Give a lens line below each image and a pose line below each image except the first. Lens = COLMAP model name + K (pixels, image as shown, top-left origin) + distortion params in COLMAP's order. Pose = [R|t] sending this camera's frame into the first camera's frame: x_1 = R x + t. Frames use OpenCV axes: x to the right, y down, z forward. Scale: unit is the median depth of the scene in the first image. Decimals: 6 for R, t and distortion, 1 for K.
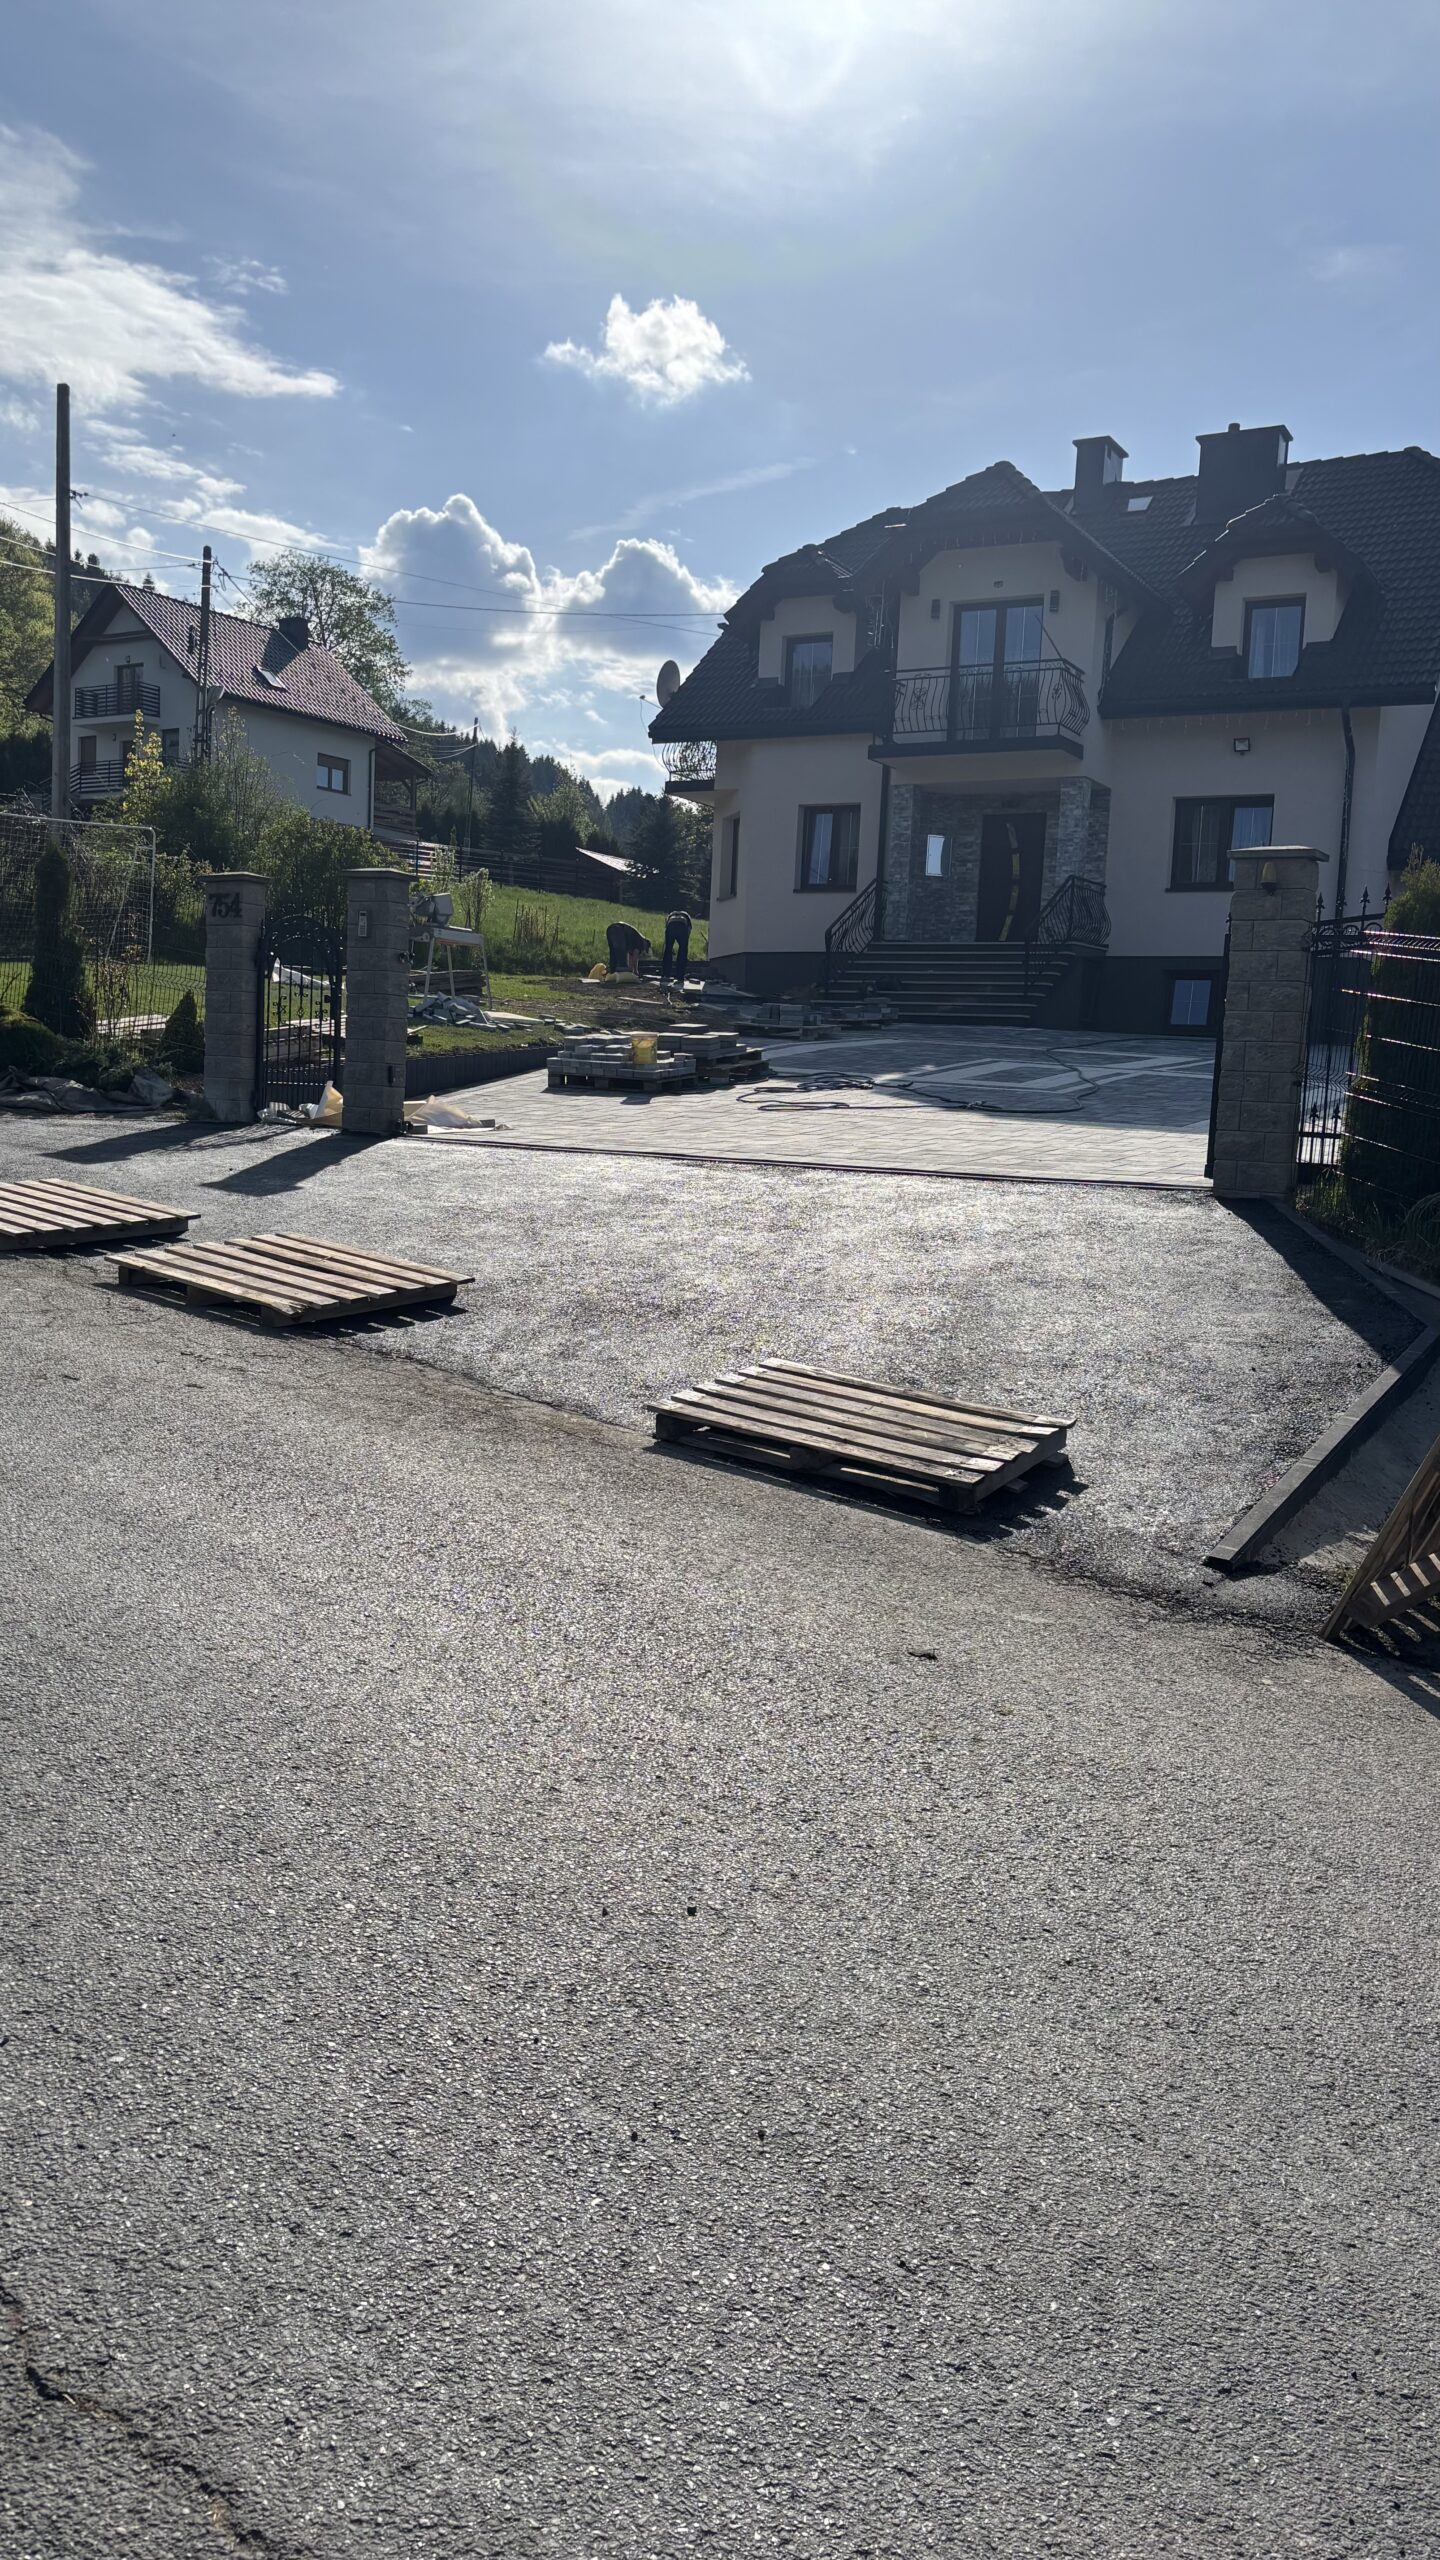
lens RADIAL K [[1957.9, 0, 720.0], [0, 1957.9, 1280.0], [0, 0, 1]] dist [0.109663, -0.290216]
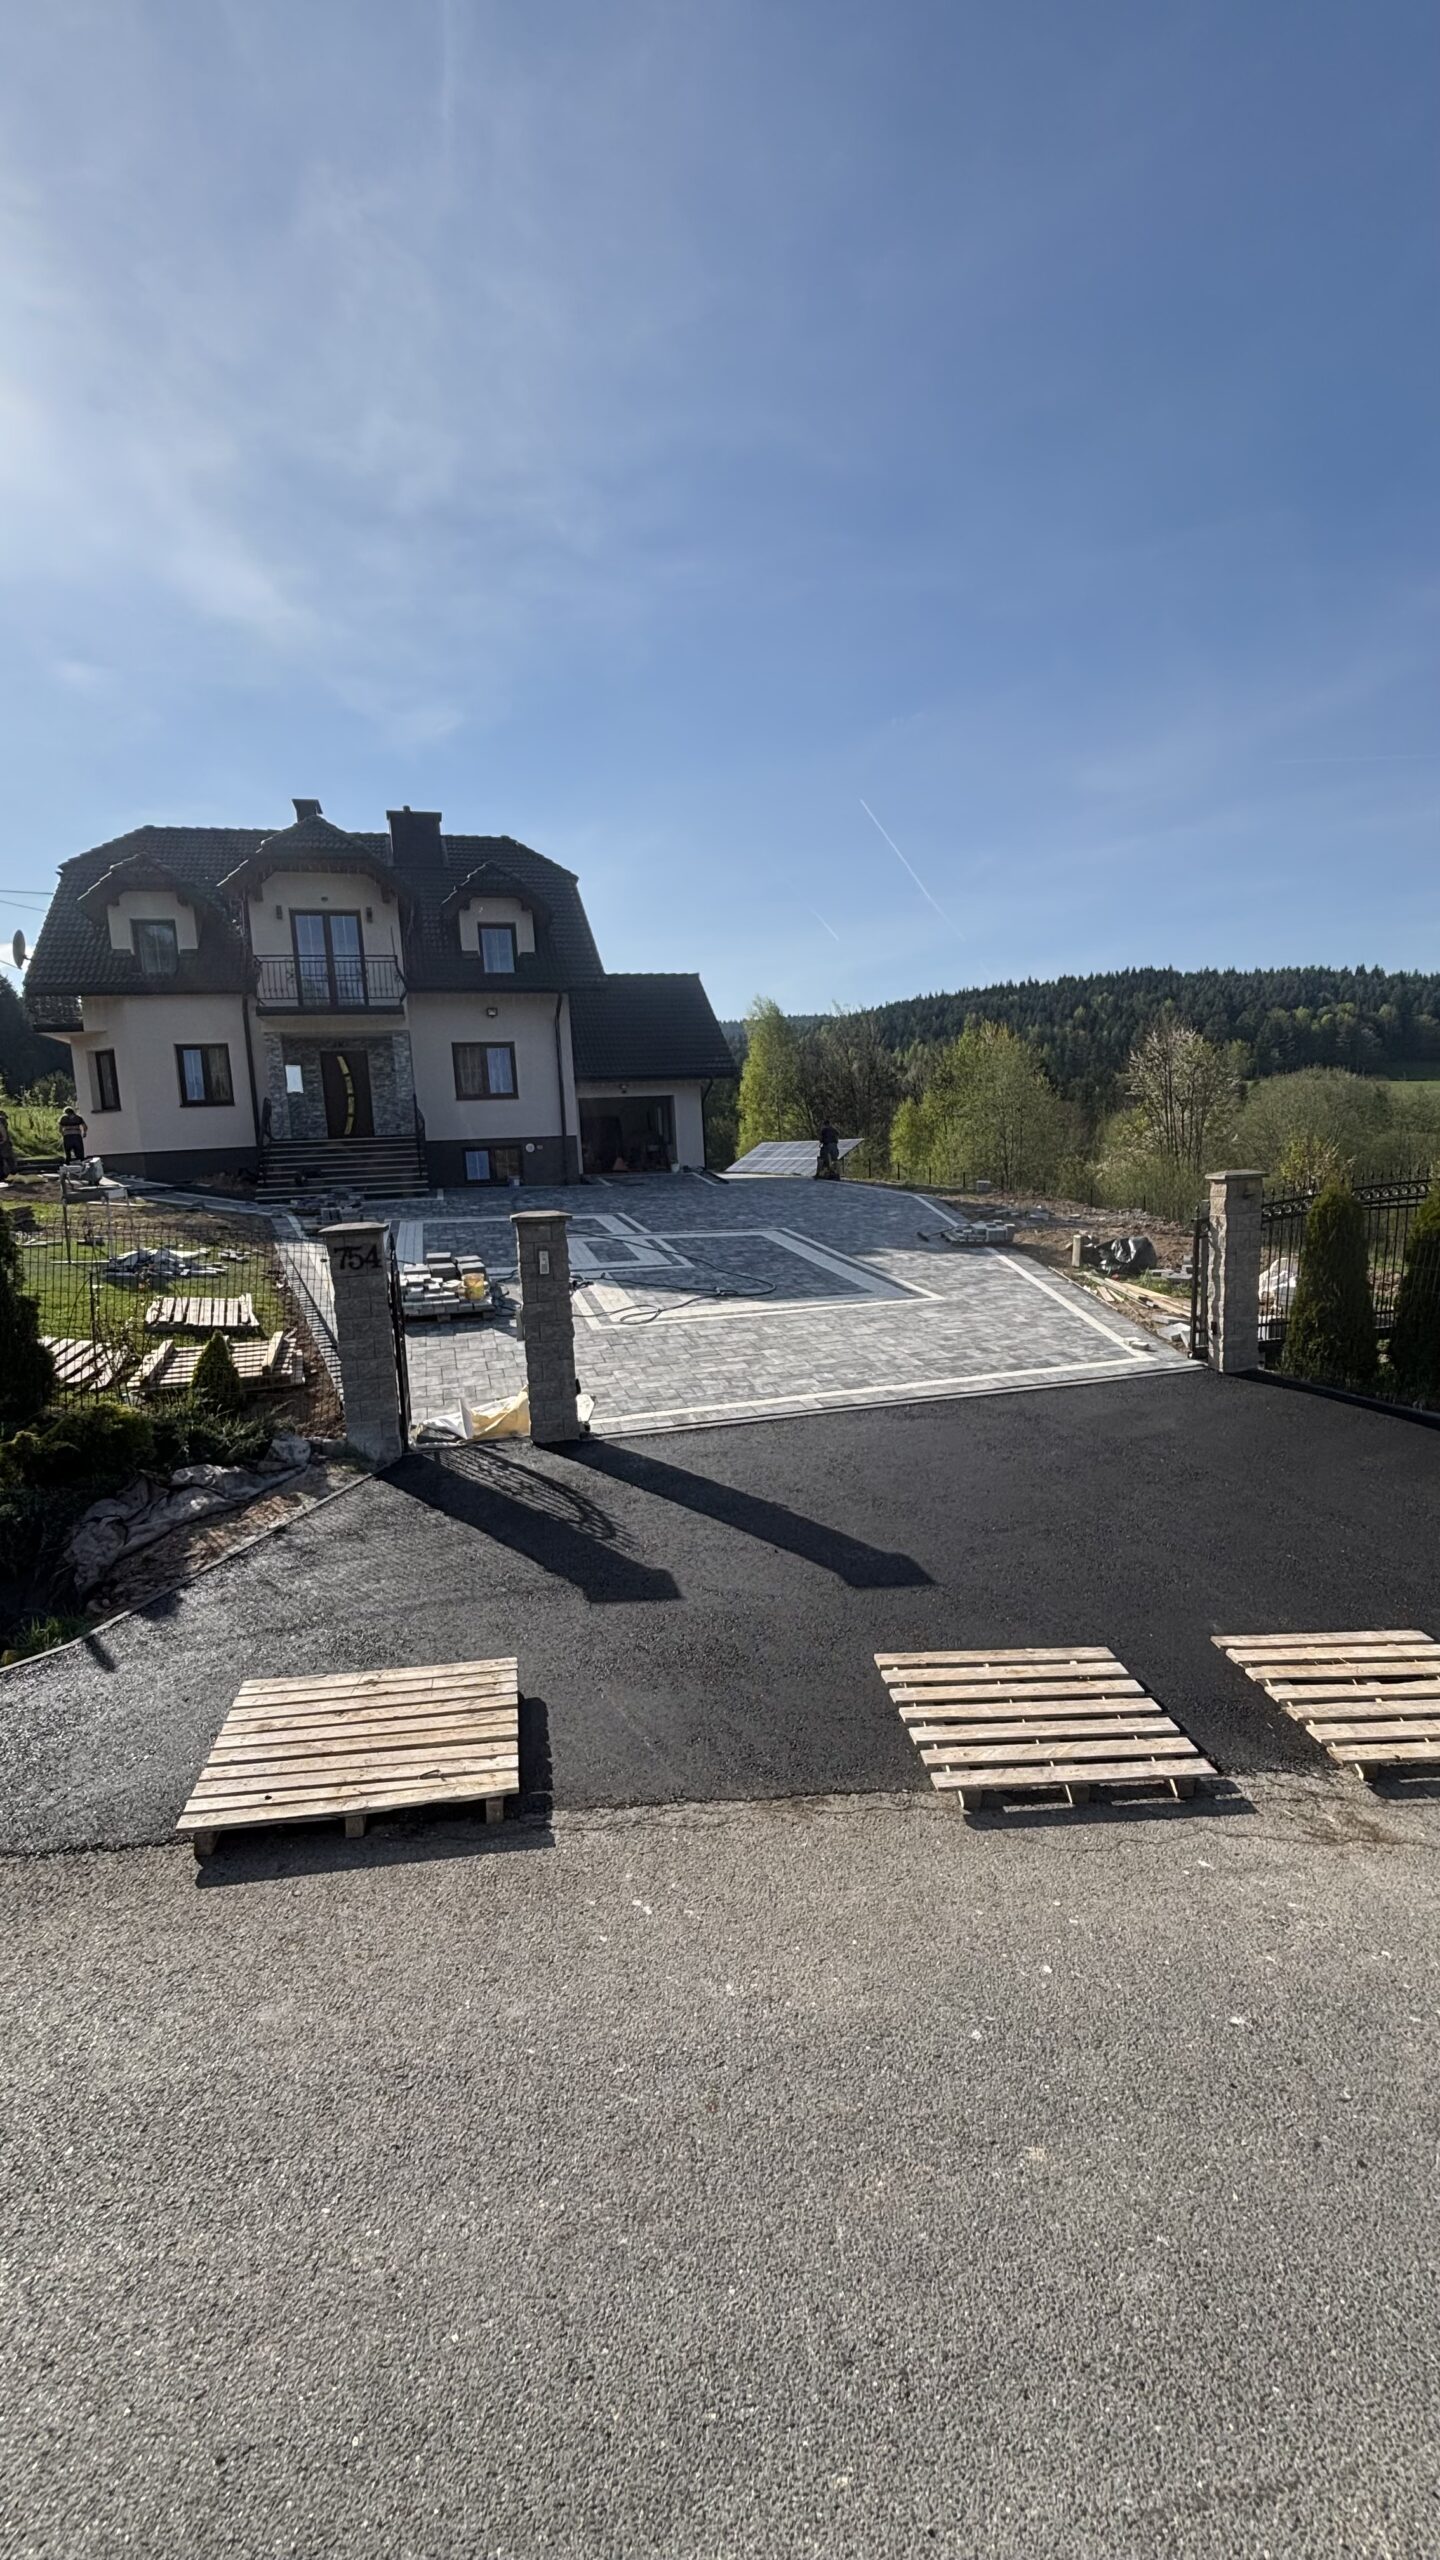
lens RADIAL K [[1033.4, 0, 748.3], [0, 1033.4, 1281.7], [0, 0, 1]] dist [0.000048, 0.000973]
pose [[0.691857, -0.173003, 0.701002, -0.230168], [0.148027, 0.984234, 0.096807, -0.093883], [-0.706698, 0.036790, 0.706558, 0.225299]]
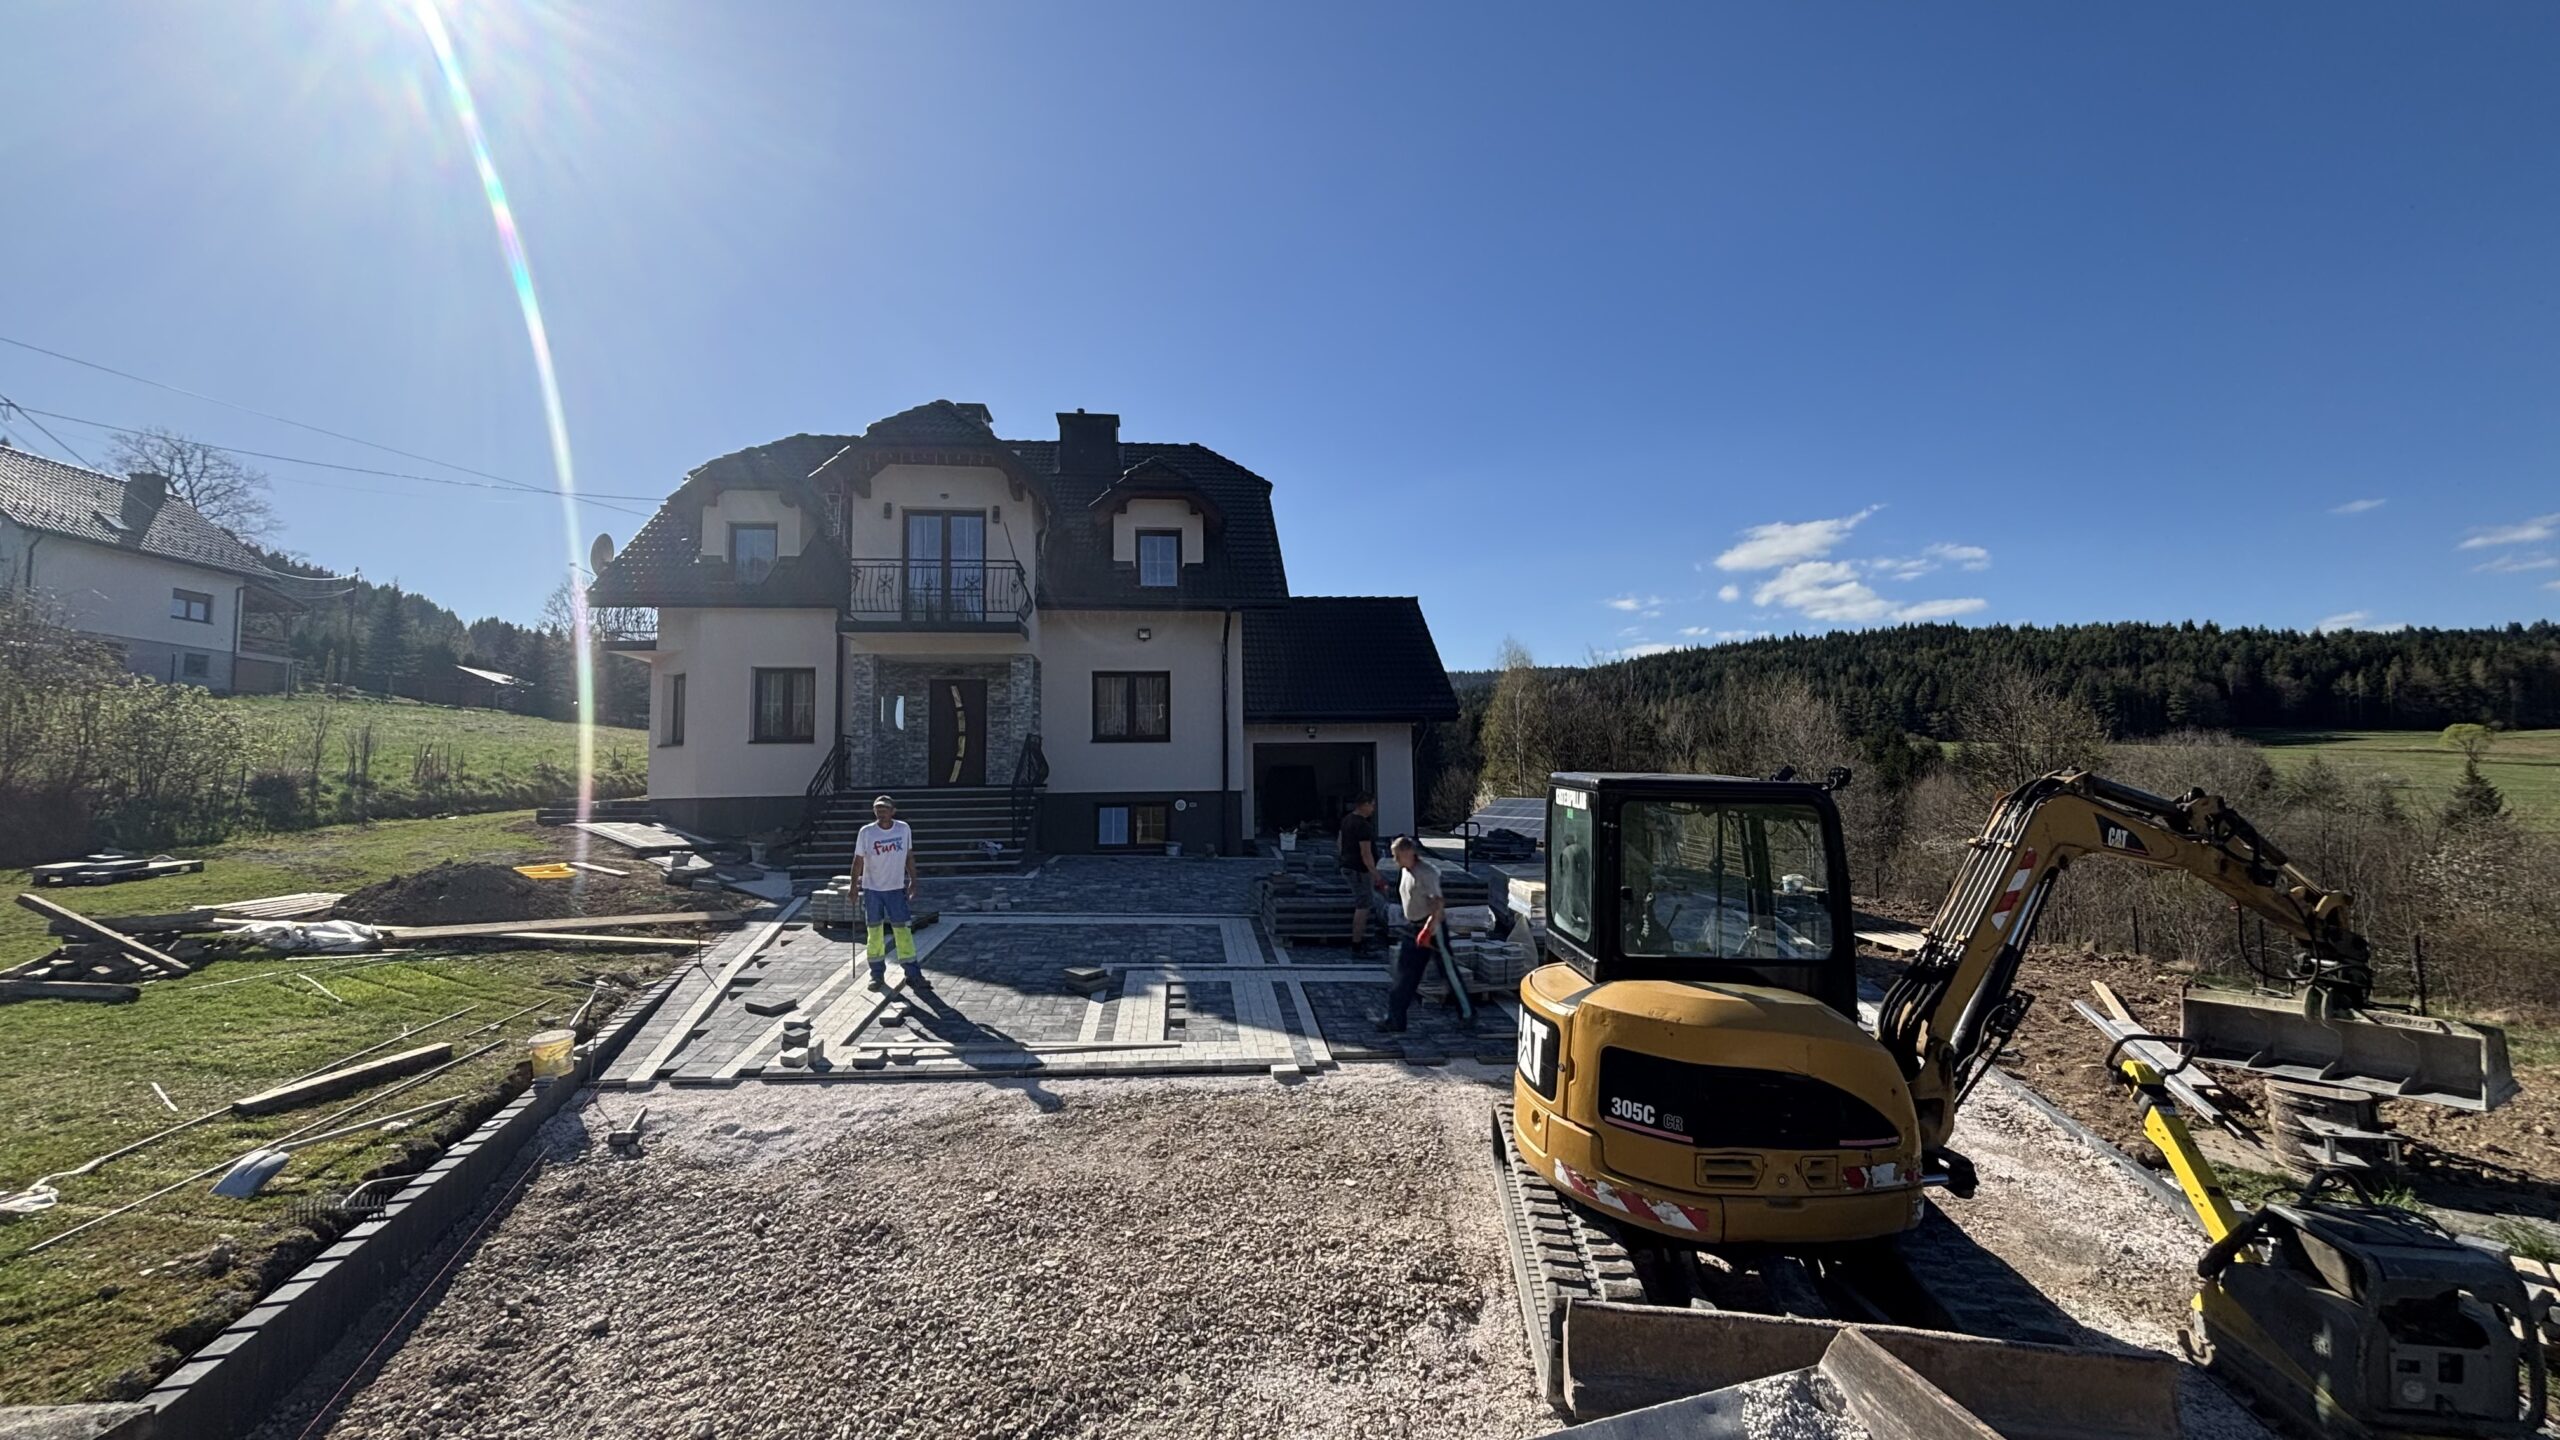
lens RADIAL K [[1038.9, 0, 1290.2], [0, 1038.9, 710.9], [0, 0, 1]] dist [-0.000369, 0.001360]
pose [[0.817433, -0.009186, 0.575950, -0.053387], [0.106239, 0.985124, -0.135071, -0.111445], [-0.566141, 0.171600, 0.806249, 0.379509]]
